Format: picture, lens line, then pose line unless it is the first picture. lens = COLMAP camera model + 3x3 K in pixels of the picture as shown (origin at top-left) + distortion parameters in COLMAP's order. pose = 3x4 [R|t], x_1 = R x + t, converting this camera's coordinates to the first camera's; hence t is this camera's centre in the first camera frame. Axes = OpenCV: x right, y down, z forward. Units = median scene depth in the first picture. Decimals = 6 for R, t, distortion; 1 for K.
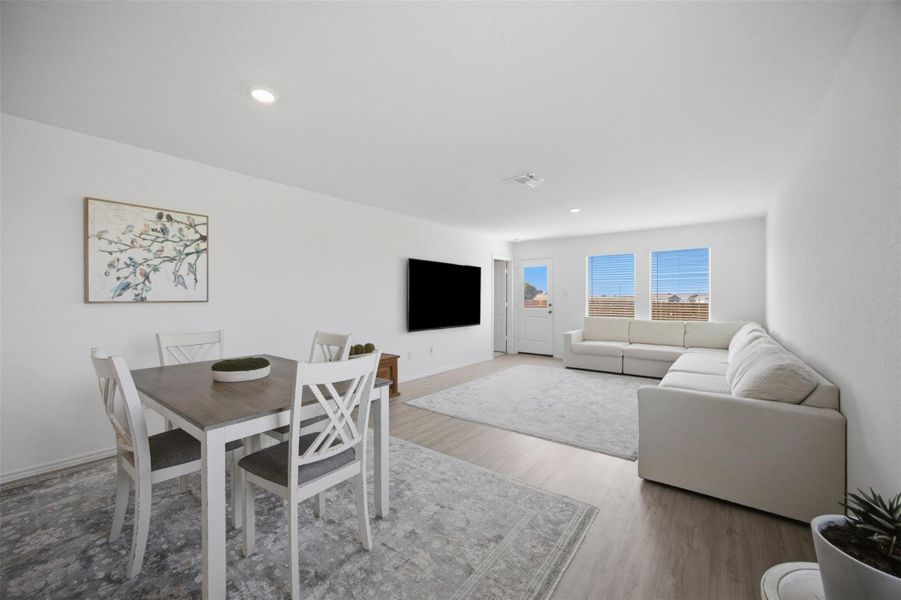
lens RADIAL K [[349.3, 0, 451.1], [0, 349.3, 297.3], [0, 0, 1]] dist [-0.030977, 0.012257]
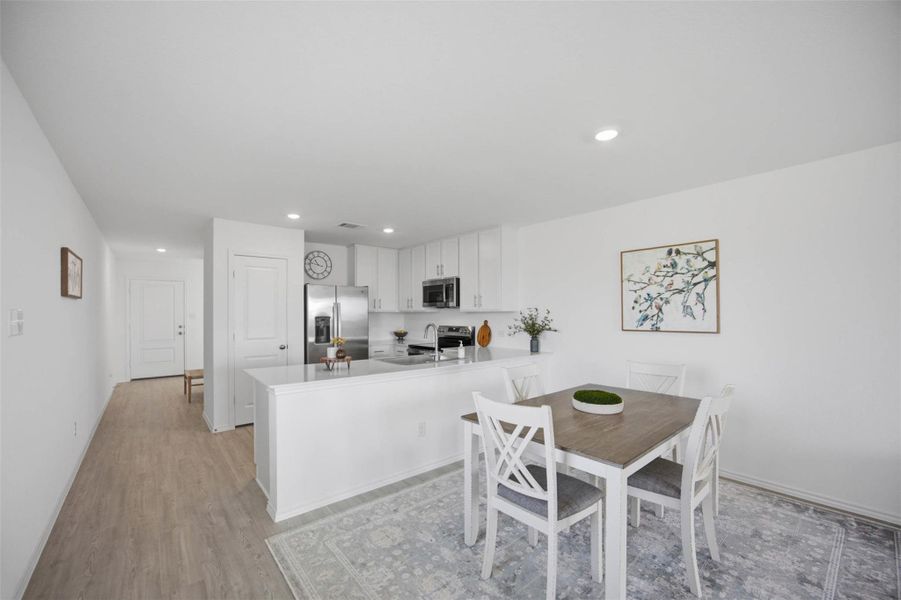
lens RADIAL K [[364.9, 0, 436.4], [0, 364.9, 312.4], [0, 0, 1]] dist [-0.001168, 0.000105]
pose [[-0.214430, -0.001848, -0.976738, 0.403398], [0.008108, 0.999960, -0.003672, -0.045990], [0.976706, -0.008707, -0.214407, 0.494563]]
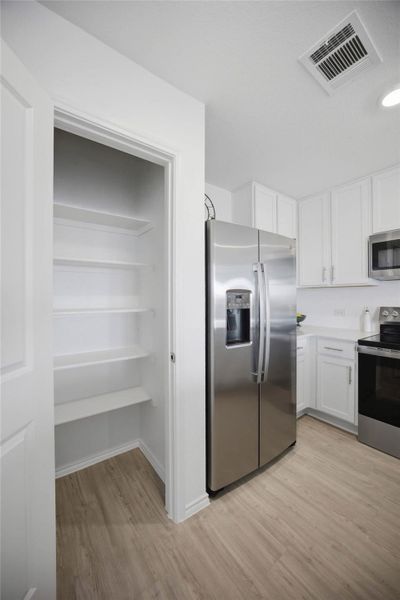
lens RADIAL K [[232.6, 0, 198.9], [0, 232.6, 295.8], [0, 0, 1]] dist [-0.030977, 0.012257]
pose [[-0.270388, -0.000283, -0.962751, -0.549045], [0.006677, 0.999975, -0.002169, -0.024174], [0.962728, -0.007014, -0.270379, -0.280054]]
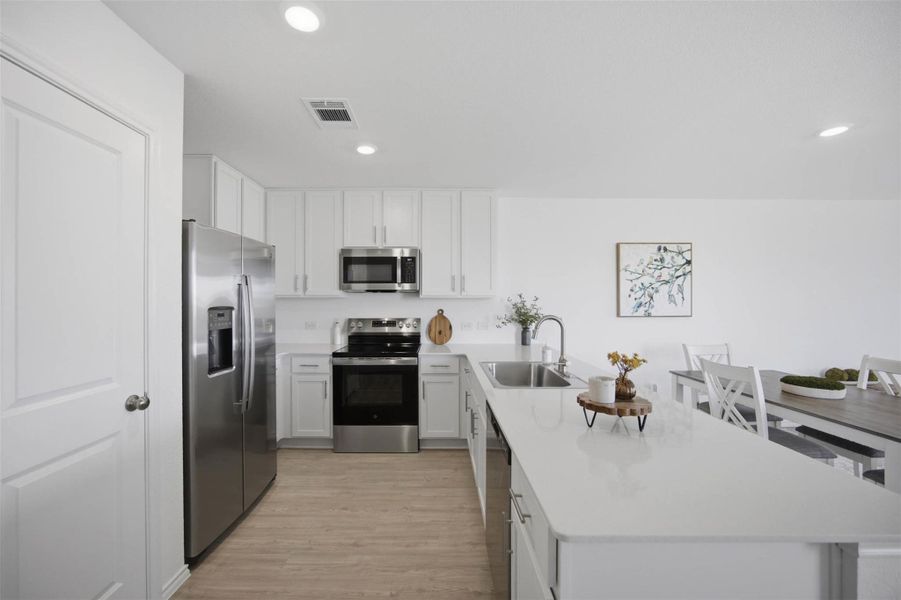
lens RADIAL K [[357.7, 0, 436.0], [0, 357.7, 301.2], [0, 0, 1]] dist [-0.029353, 0.000193]
pose [[0.617967, 0.002950, -0.786199, -0.313476], [0.002650, 0.999979, 0.005835, -0.049796], [0.786200, -0.005690, 0.617946, -0.419487]]
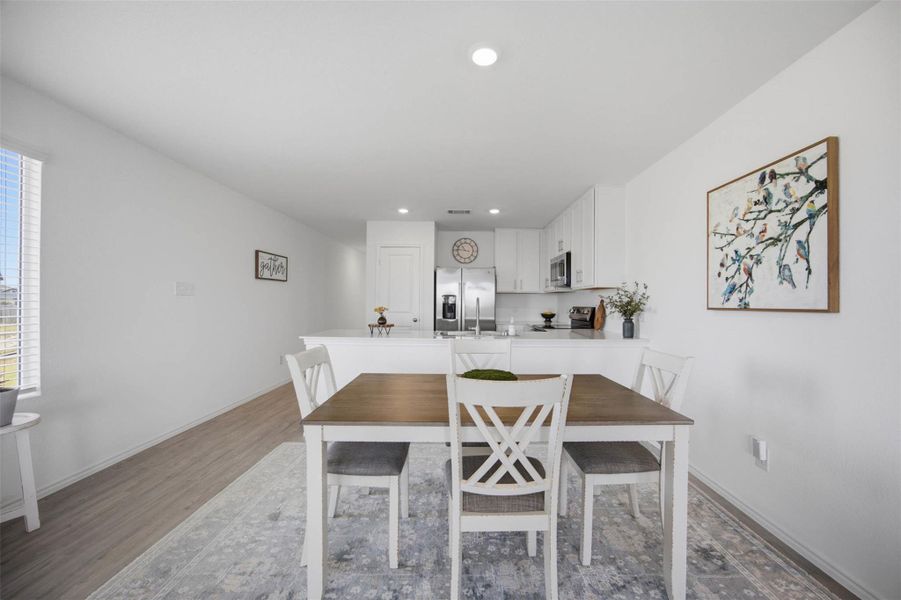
lens RADIAL K [[353.2, 0, 465.8], [0, 353.2, 301.6], [0, 0, 1]] dist [0.000844, 0.000171]
pose [[-0.772523, -0.007733, -0.634940, 0.011523], [-0.006529, 0.999970, -0.004236, 0.003751], [0.634953, 0.000873, -0.772550, 1.088870]]
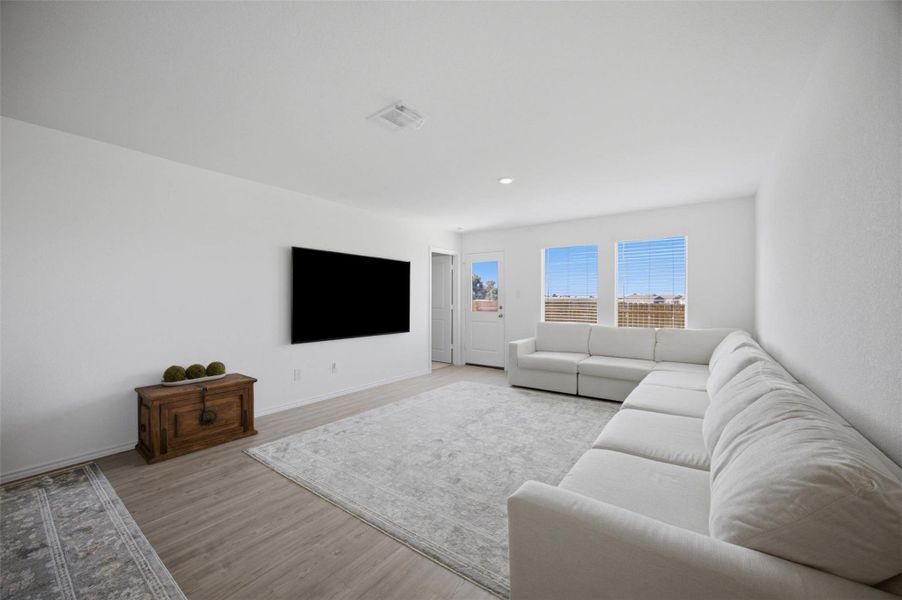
lens RADIAL K [[347.7, 0, 451.0], [0, 347.7, 300.0], [0, 0, 1]] dist [-0.020322, 0.000035]
pose [[0.999559, 0.000454, 0.029682, 0.332562], [-0.000587, 0.999990, 0.004463, 0.001826], [-0.029680, -0.004479, 0.999549, 0.402985]]
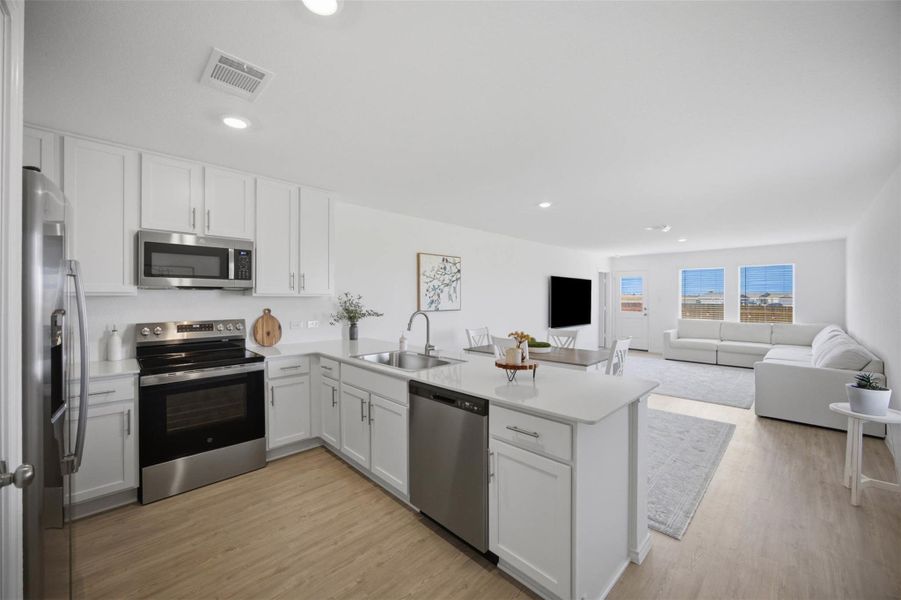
lens RADIAL K [[349.3, 0, 451.1], [0, 349.3, 297.3], [0, 0, 1]] dist [-0.030977, 0.012257]
pose [[0.991975, -0.001362, -0.126430, -0.555075], [0.001741, 0.999994, 0.002891, -0.052755], [0.126425, -0.003088, 0.991971, -0.662133]]
